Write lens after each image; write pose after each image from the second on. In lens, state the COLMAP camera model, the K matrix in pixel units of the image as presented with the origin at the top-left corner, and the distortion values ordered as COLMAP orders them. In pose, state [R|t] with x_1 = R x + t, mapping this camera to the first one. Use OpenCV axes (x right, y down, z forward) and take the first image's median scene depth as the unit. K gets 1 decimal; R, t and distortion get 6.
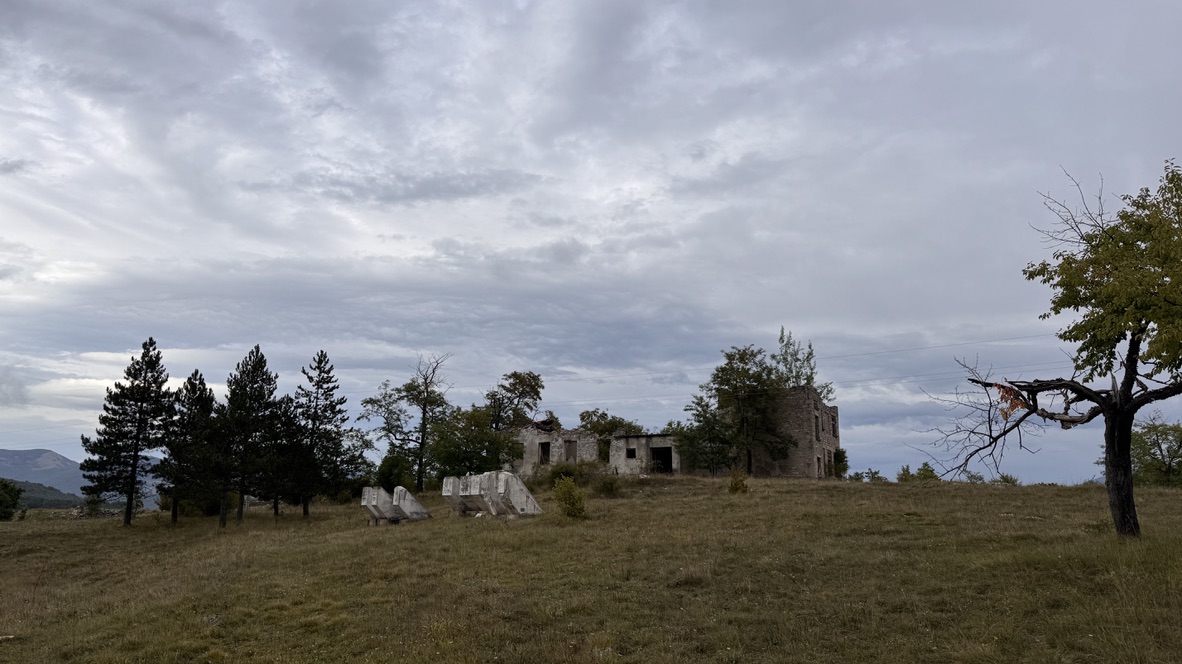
lens RADIAL K [[847.3, 0, 584.9], [0, 847.3, 330.4], [0, 0, 1]] dist [0.108251, -0.187678]
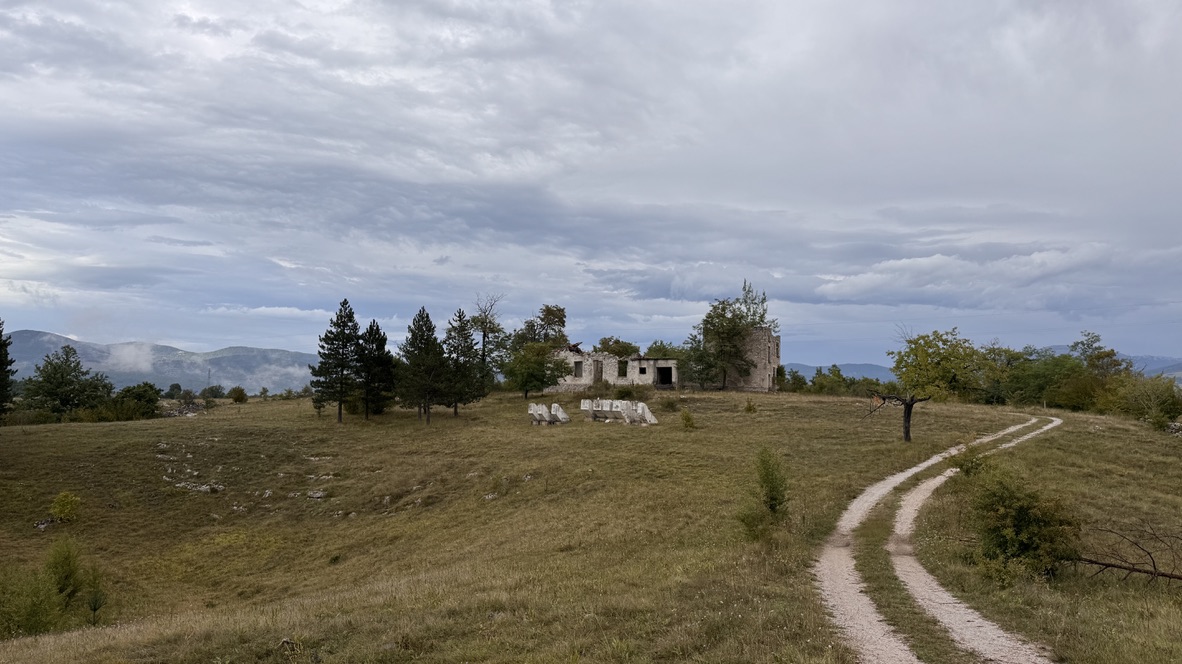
lens RADIAL K [[845.7, 0, 587.4], [0, 845.7, 334.1], [0, 0, 1]] dist [0.104509, -0.183444]
pose [[0.995145, 0.008275, 0.098071, -0.183536], [-0.022135, 0.989749, 0.141089, -0.119964], [-0.095898, -0.142574, 0.985127, -0.409582]]
